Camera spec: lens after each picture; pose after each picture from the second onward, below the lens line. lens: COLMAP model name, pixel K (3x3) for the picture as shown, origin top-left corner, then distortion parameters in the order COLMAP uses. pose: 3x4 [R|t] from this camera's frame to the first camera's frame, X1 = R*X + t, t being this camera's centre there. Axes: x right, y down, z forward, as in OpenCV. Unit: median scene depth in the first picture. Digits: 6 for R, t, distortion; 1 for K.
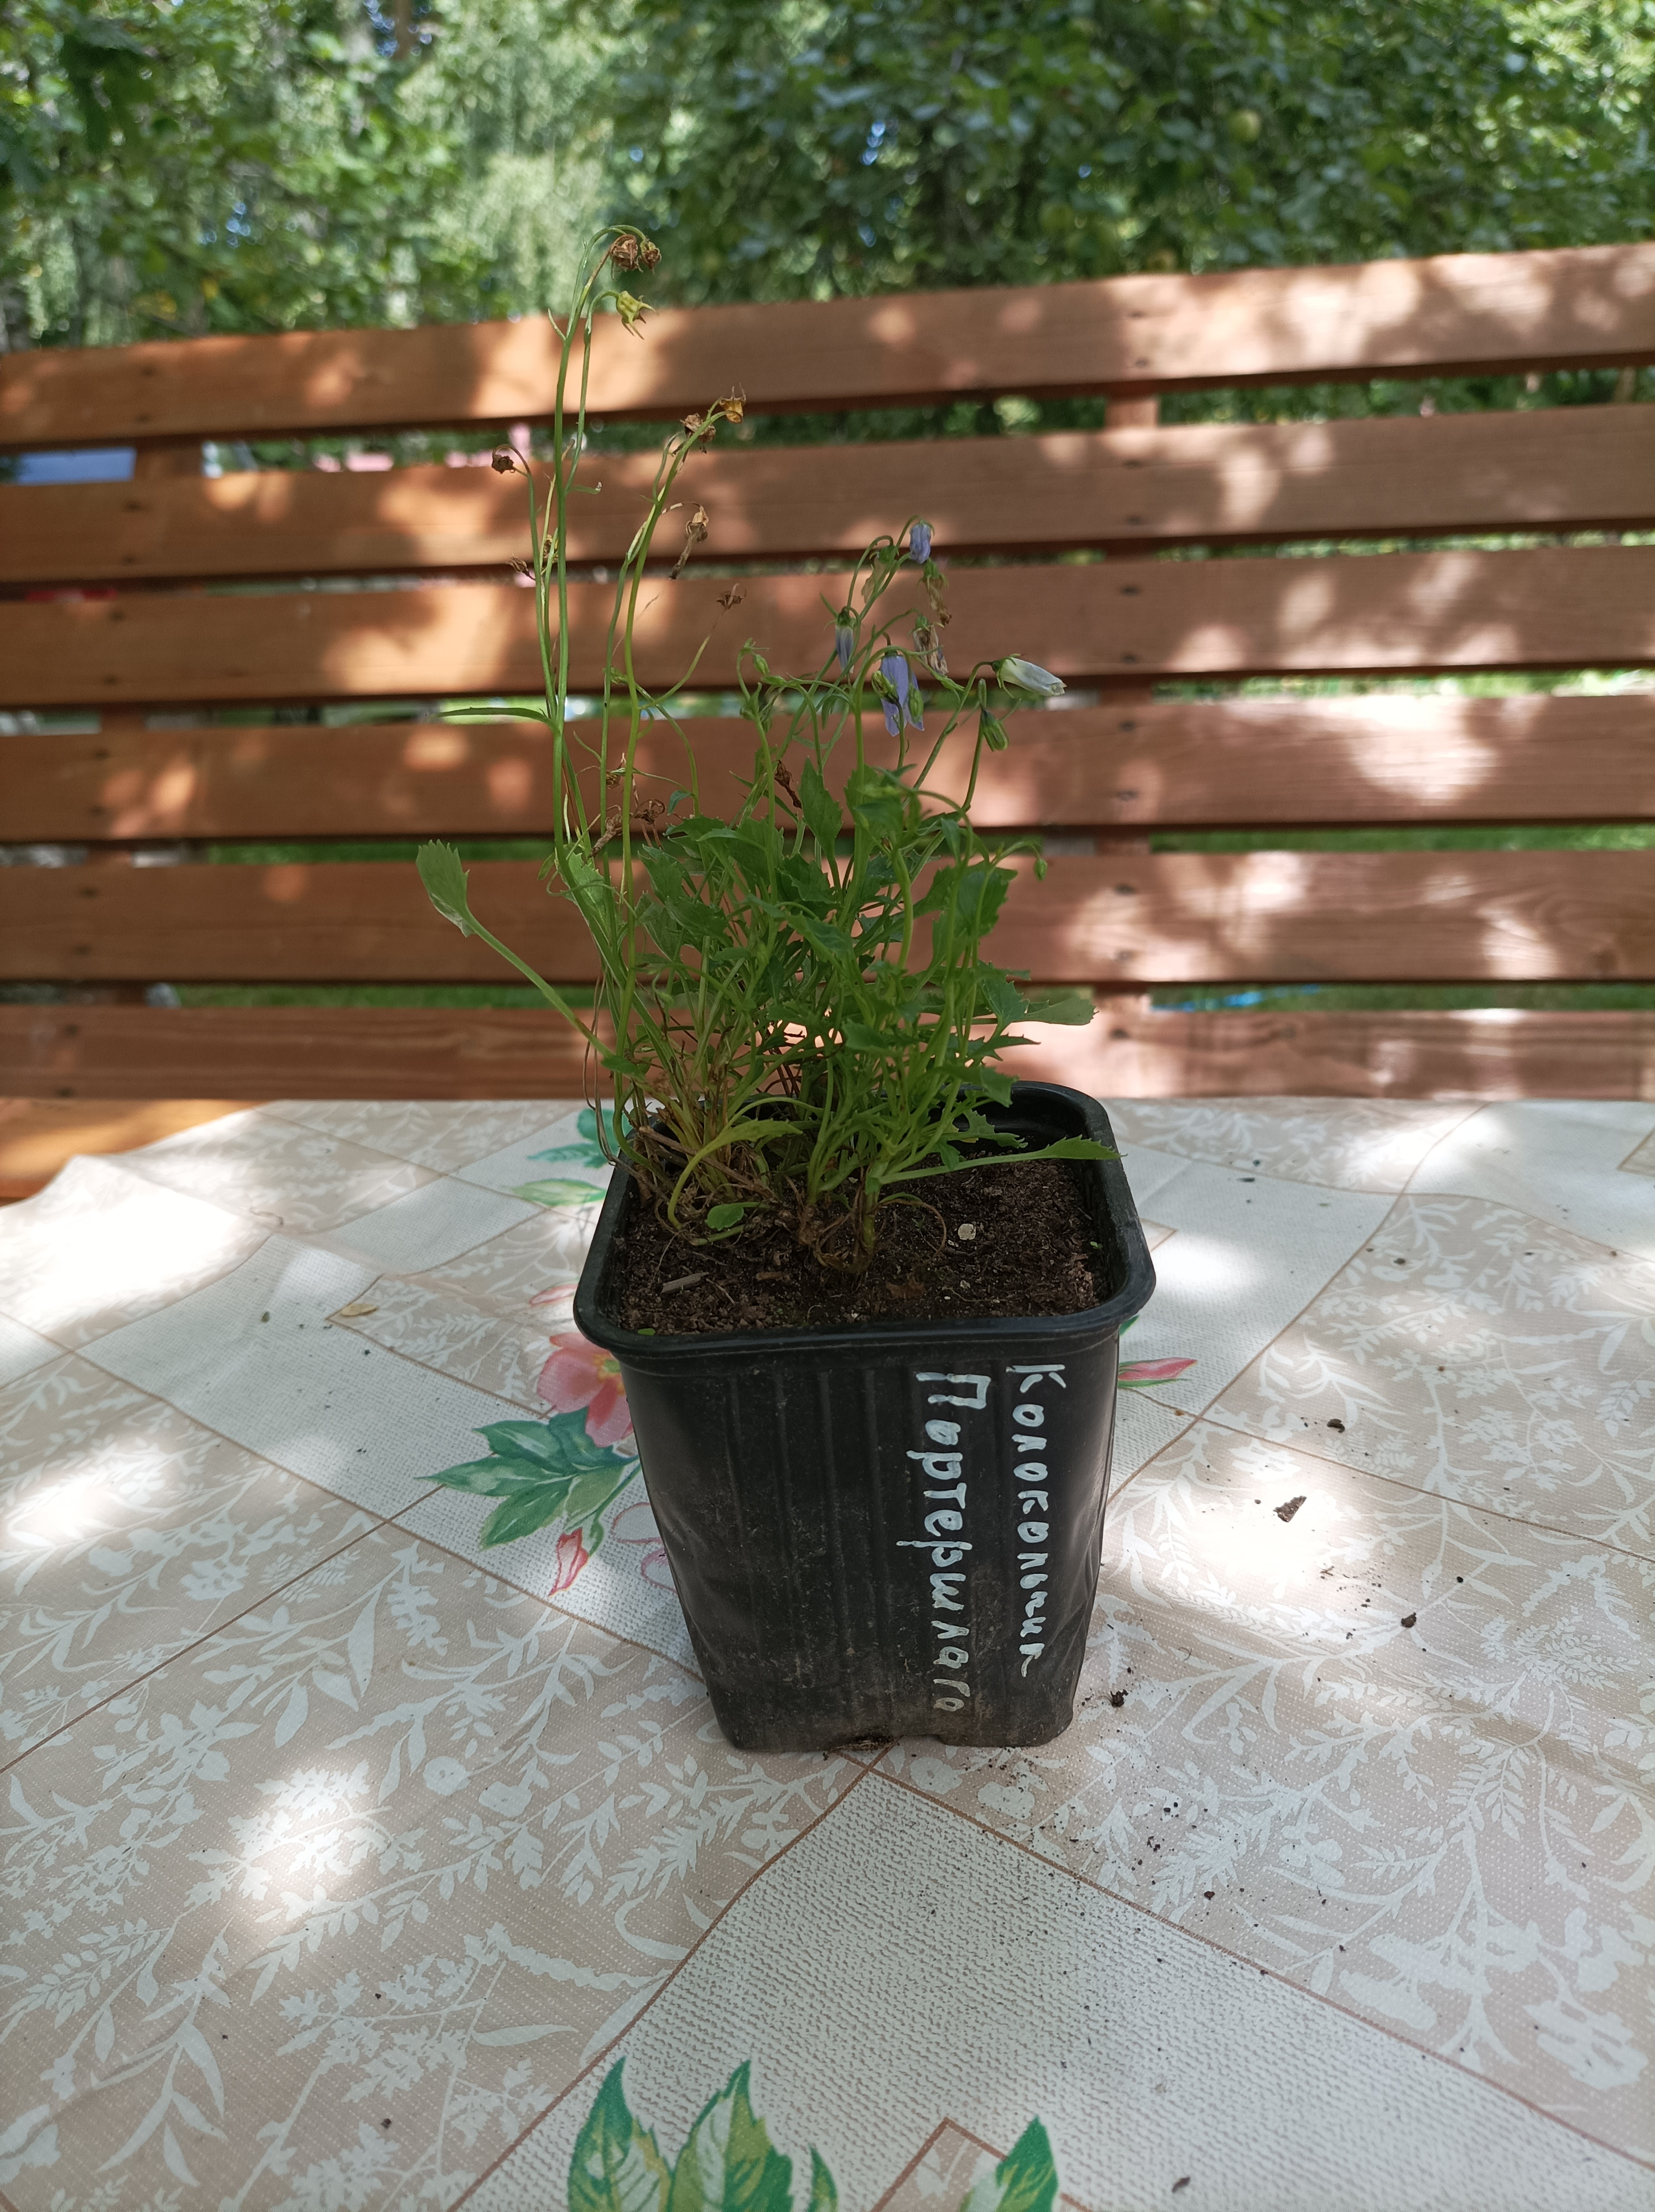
lens RADIAL K [[1659.4, 0, 827.5], [0, 1659.4, 1106.0], [0, 0, 1]] dist [-0.018084, 0.014769]
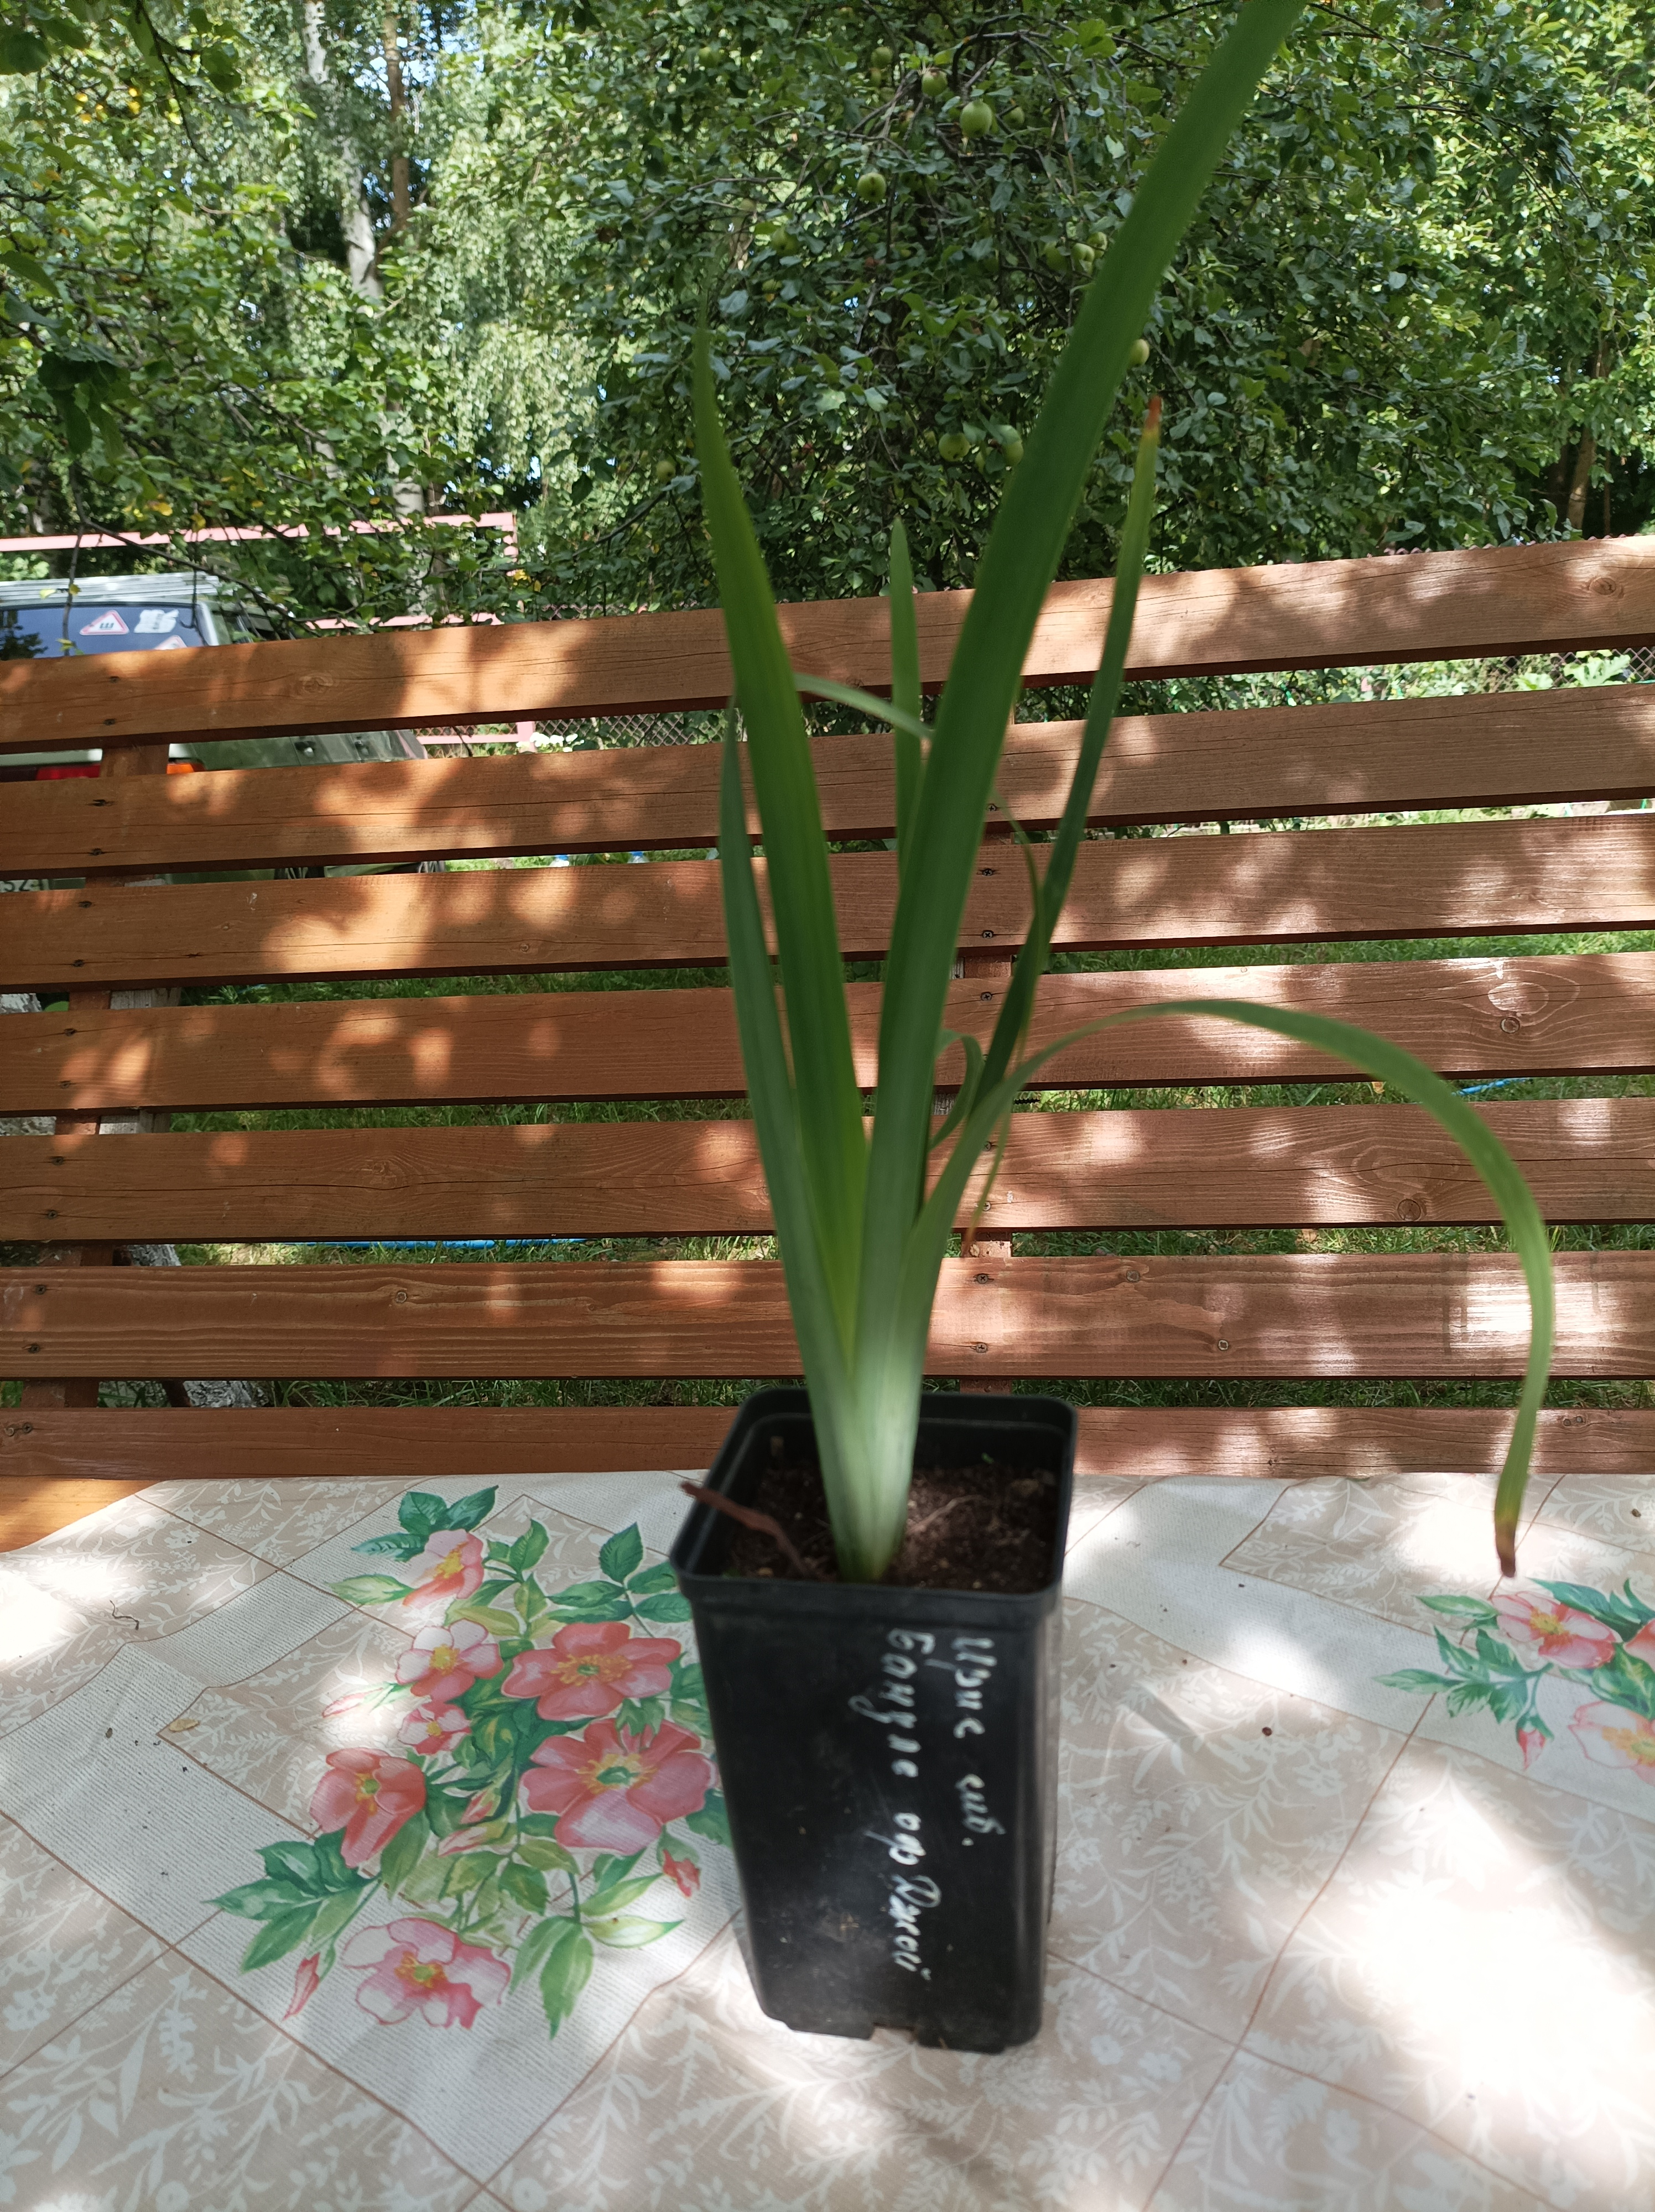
lens RADIAL K [[1631.4, 0, 827.5], [0, 1631.4, 1106.0], [0, 0, 1]] dist [-0.033566, 0.040264]
pose [[0.999529, -0.030413, -0.004069, 0.286212], [0.030095, 0.997551, -0.063132, -0.327064], [0.005979, 0.062980, 0.997997, -0.311525]]
